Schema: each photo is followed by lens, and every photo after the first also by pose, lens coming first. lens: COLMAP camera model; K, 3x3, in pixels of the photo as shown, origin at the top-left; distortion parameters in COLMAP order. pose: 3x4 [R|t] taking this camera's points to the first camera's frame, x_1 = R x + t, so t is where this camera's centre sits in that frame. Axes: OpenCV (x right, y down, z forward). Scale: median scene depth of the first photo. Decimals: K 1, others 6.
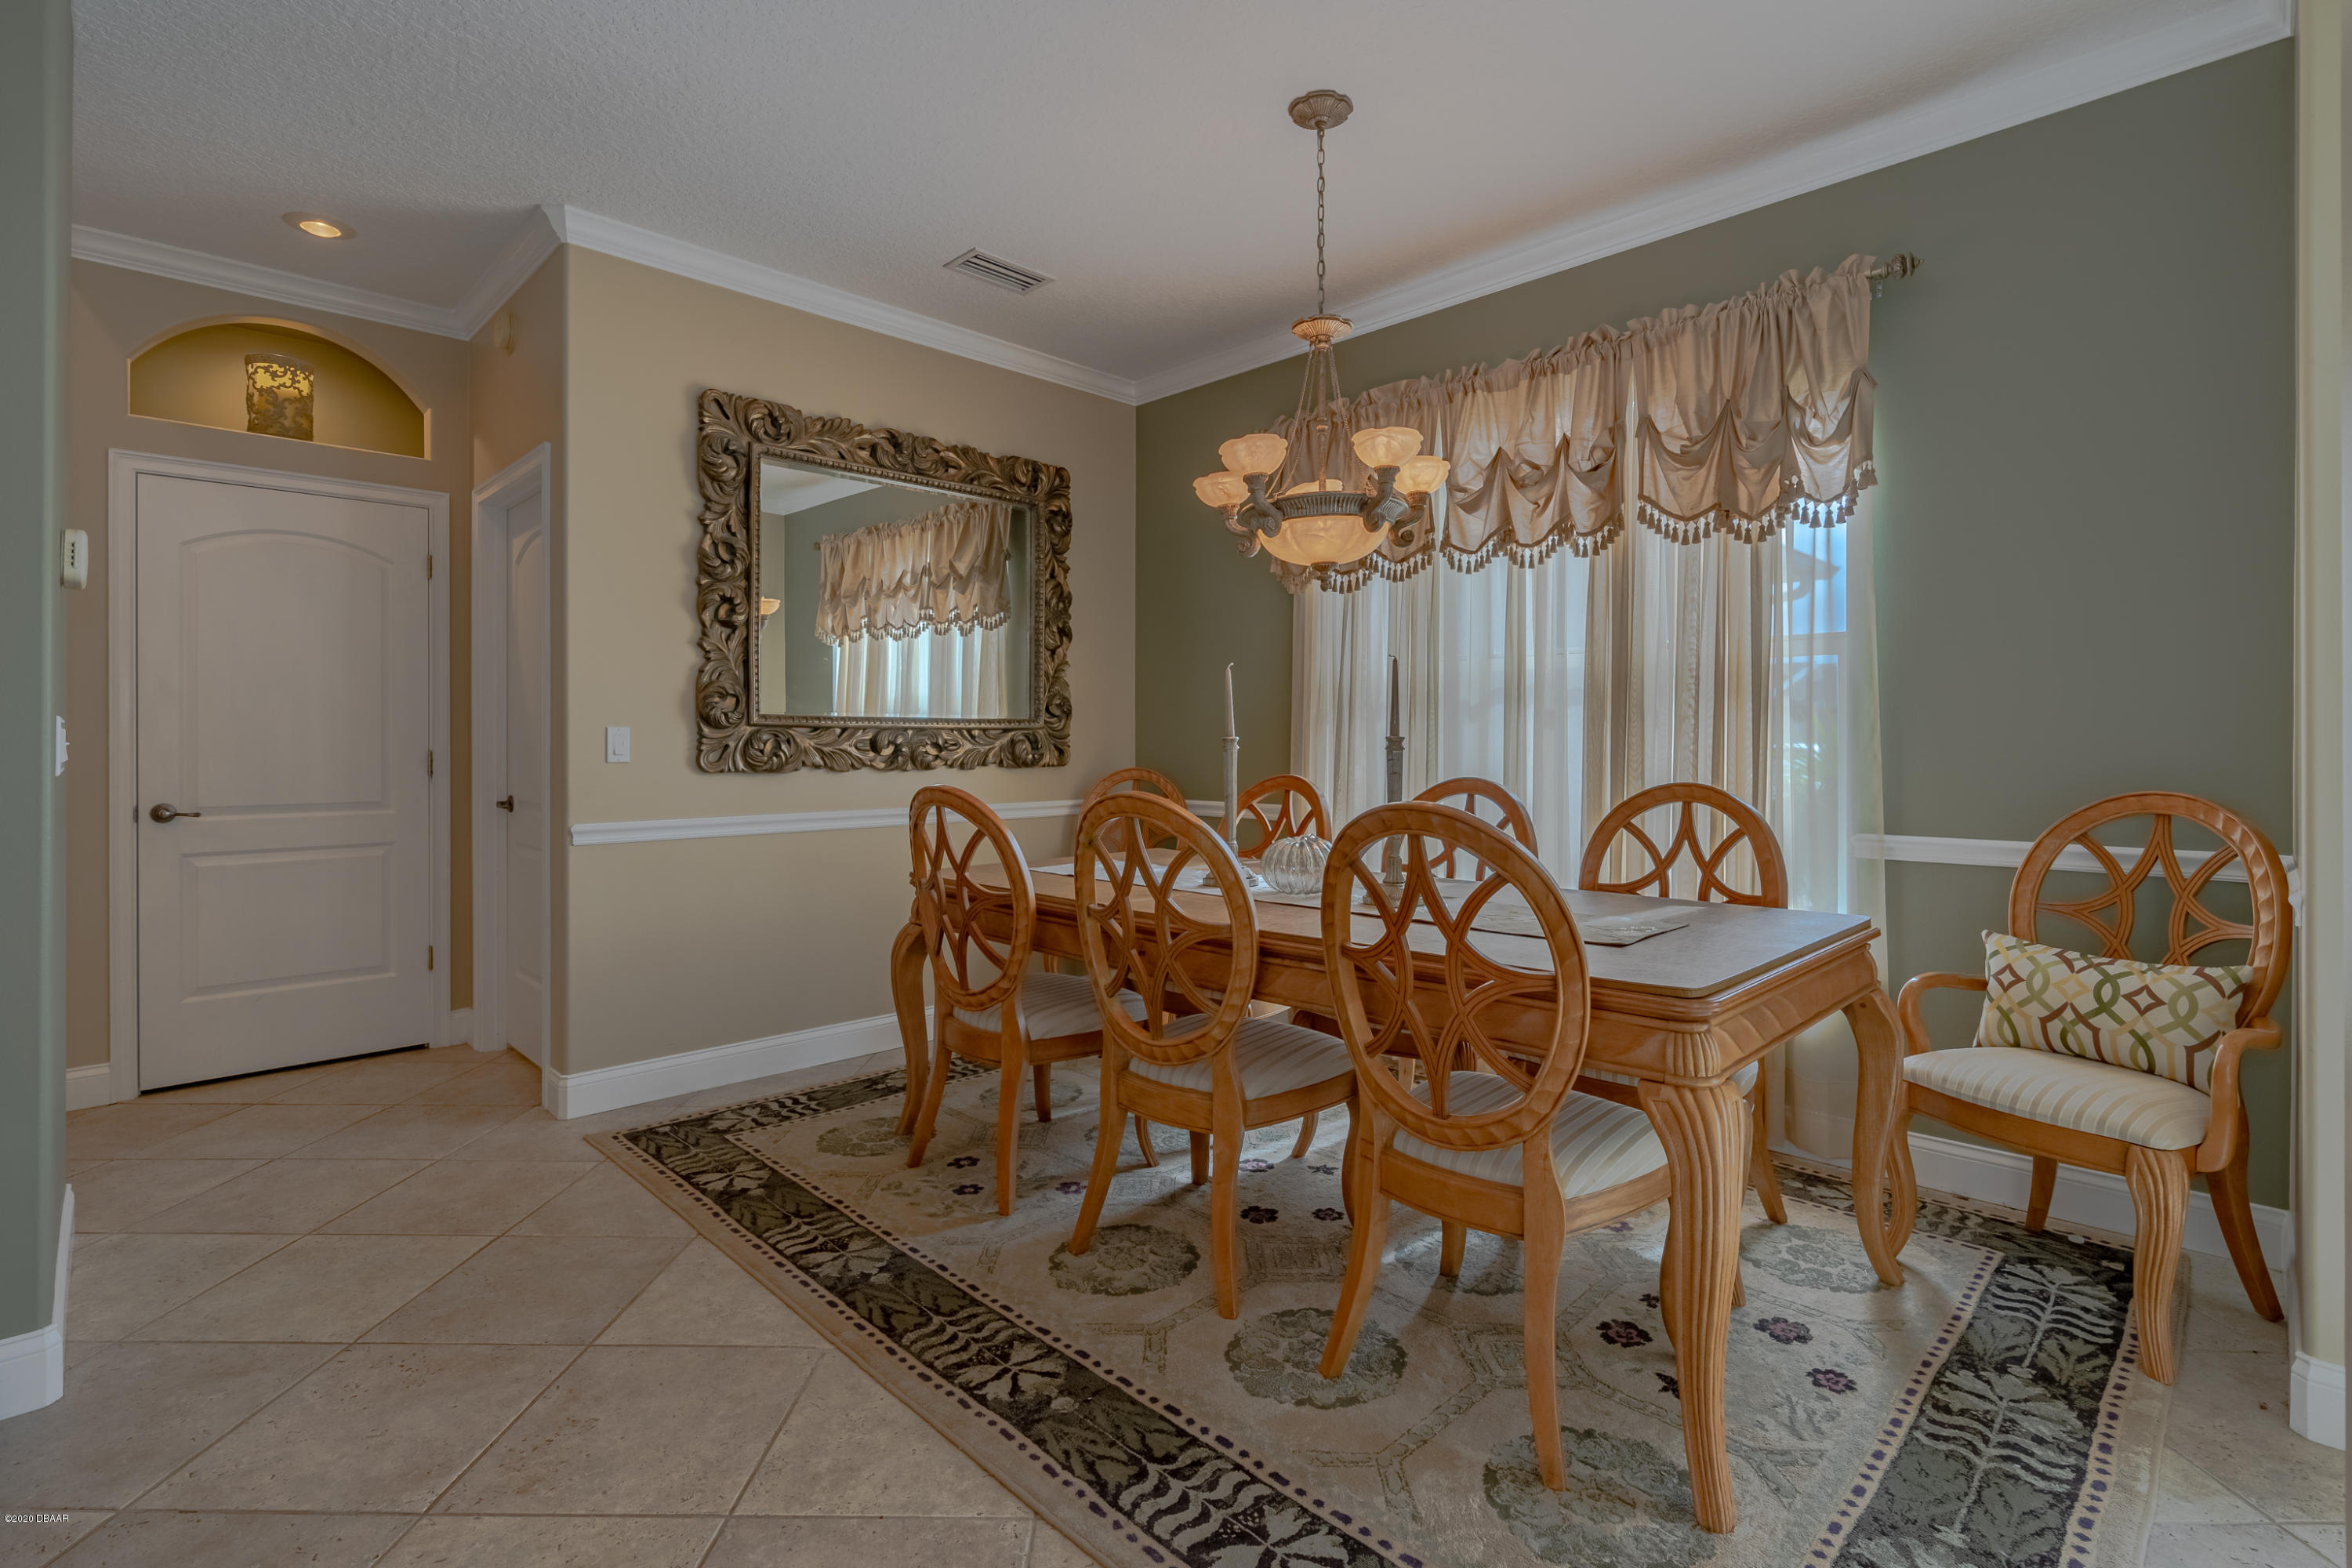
lens RADIAL K [[1095.3, 0, 1180.6], [0, 1095.3, 740.9], [0, 0, 1]] dist [-0.010804, 0.004506]
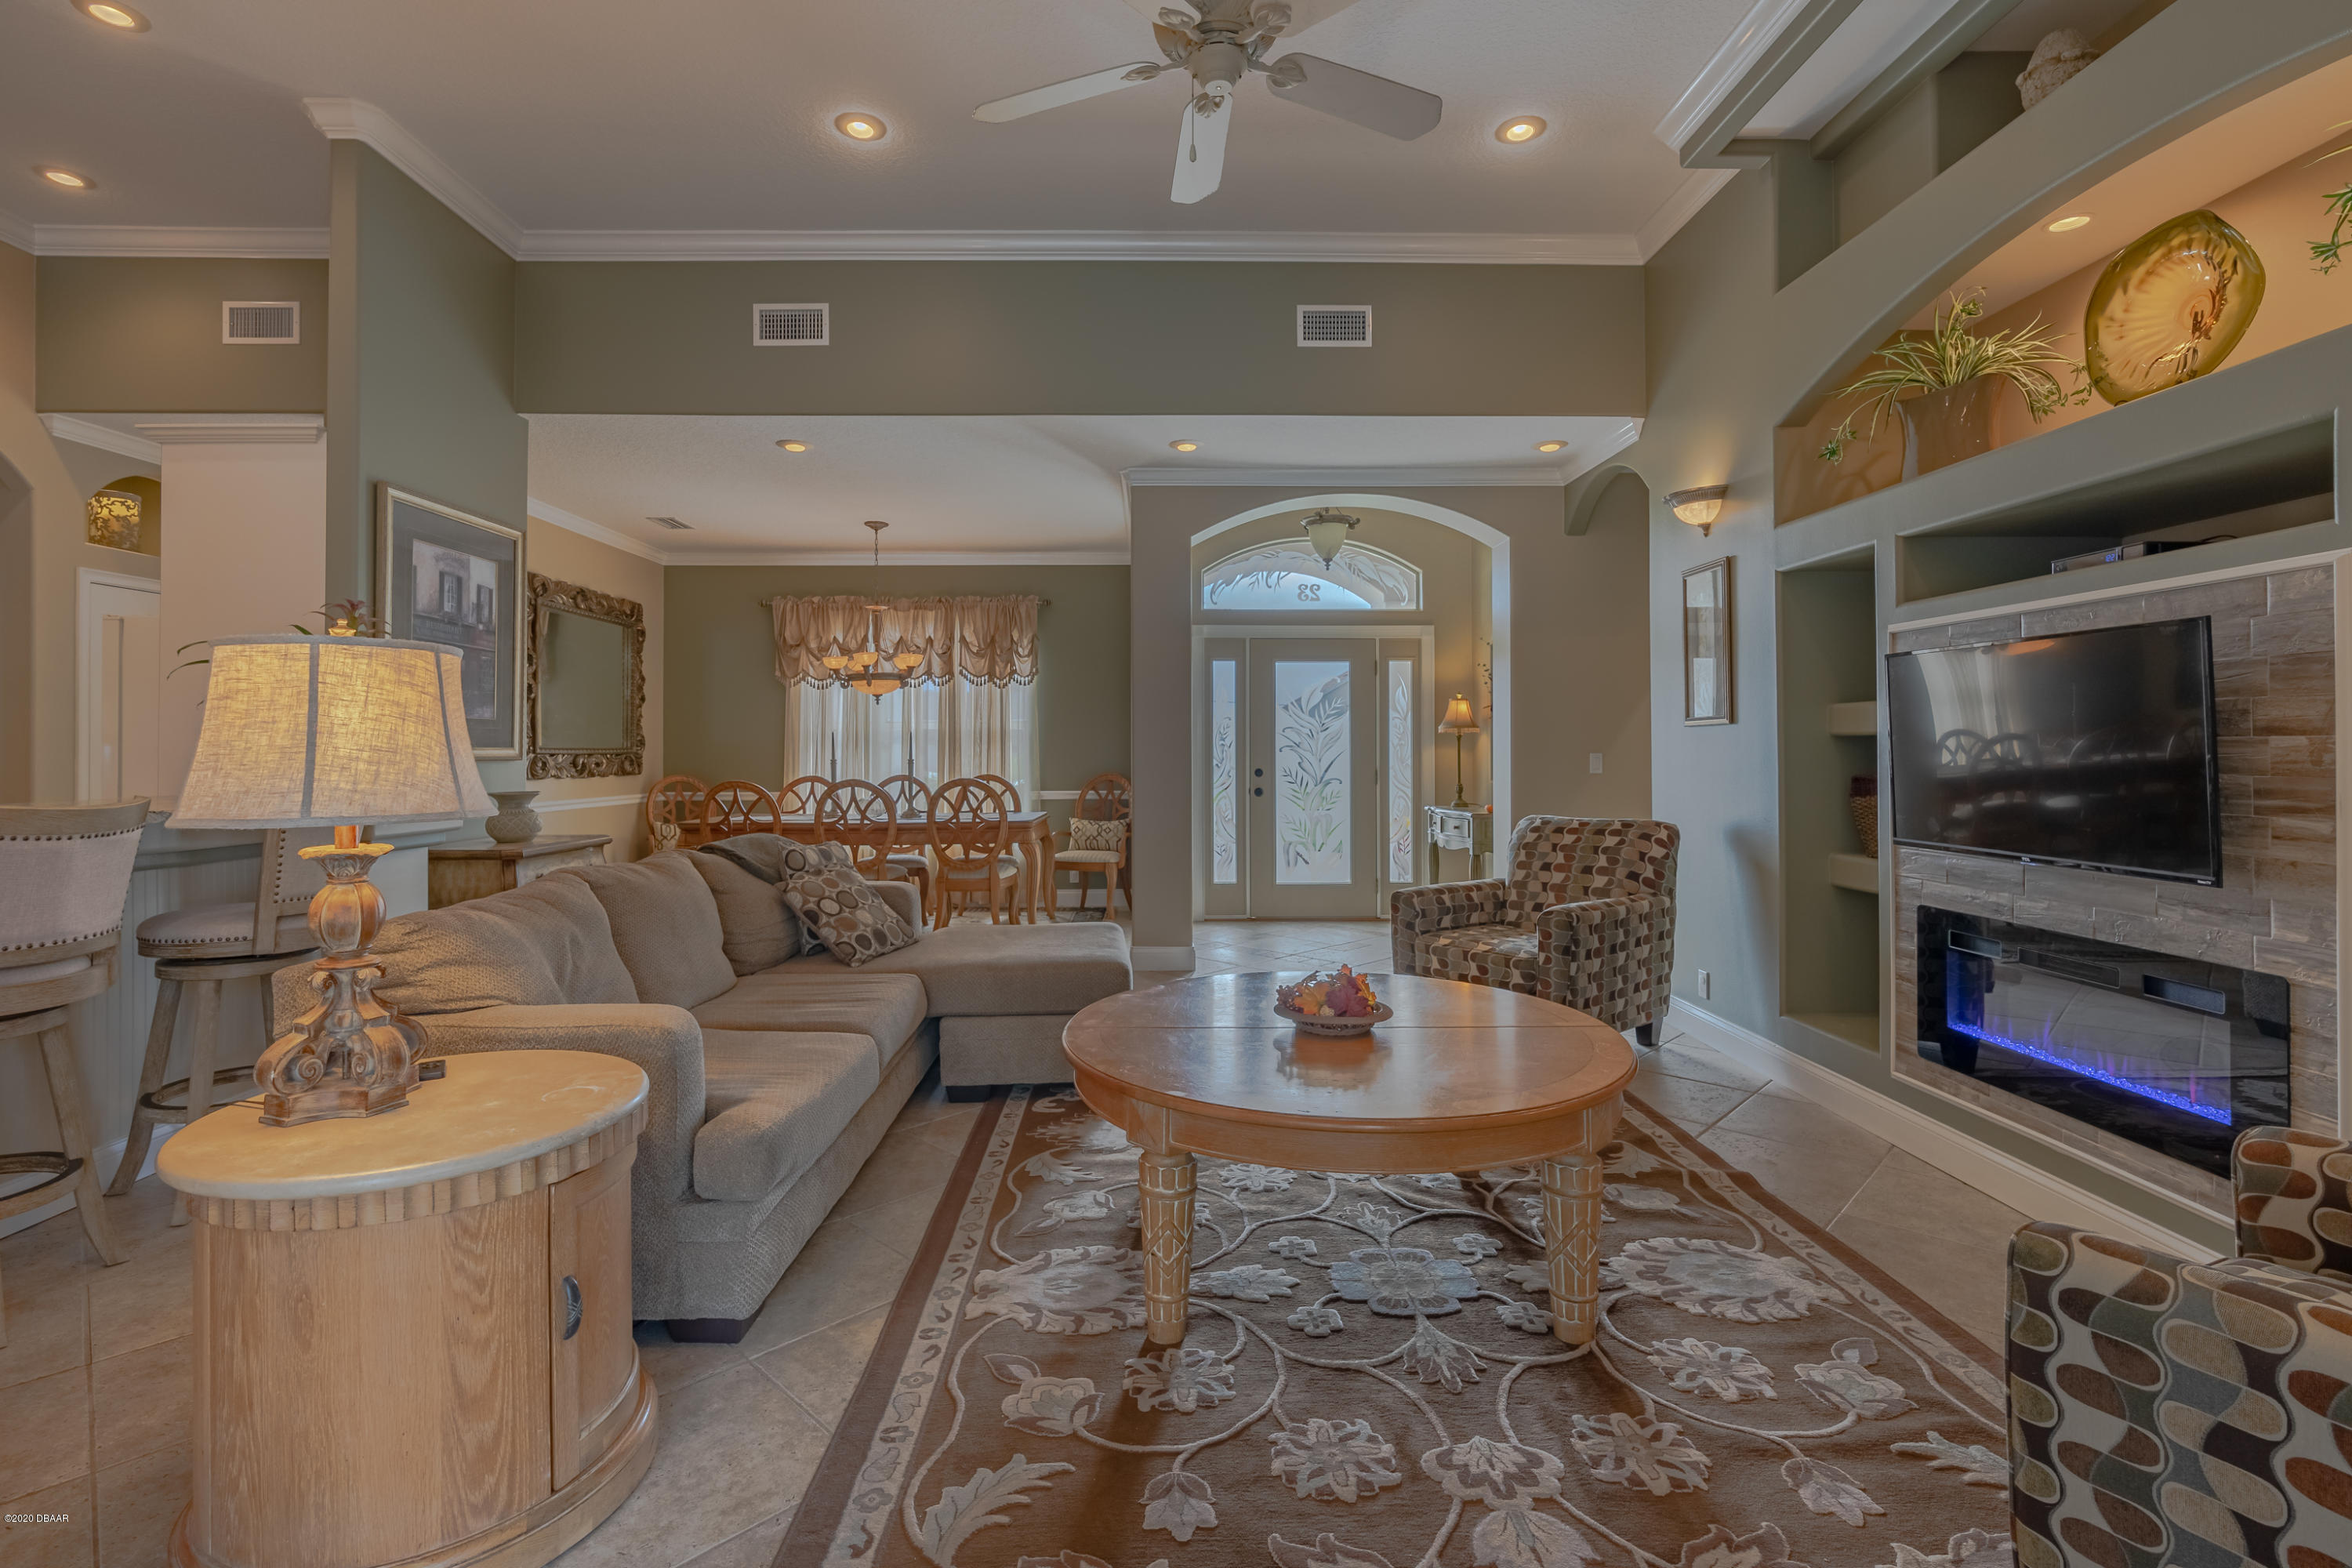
lens RADIAL K [[1095.3, 0, 1135.1], [0, 1095.3, 752.4], [0, 0, 1]] dist [-0.010804, 0.004506]
pose [[0.716723, -0.003054, 0.697351, -1.160692], [0.001967, 0.999995, 0.002358, -0.023071], [-0.697355, -0.000318, 0.716726, -1.222763]]
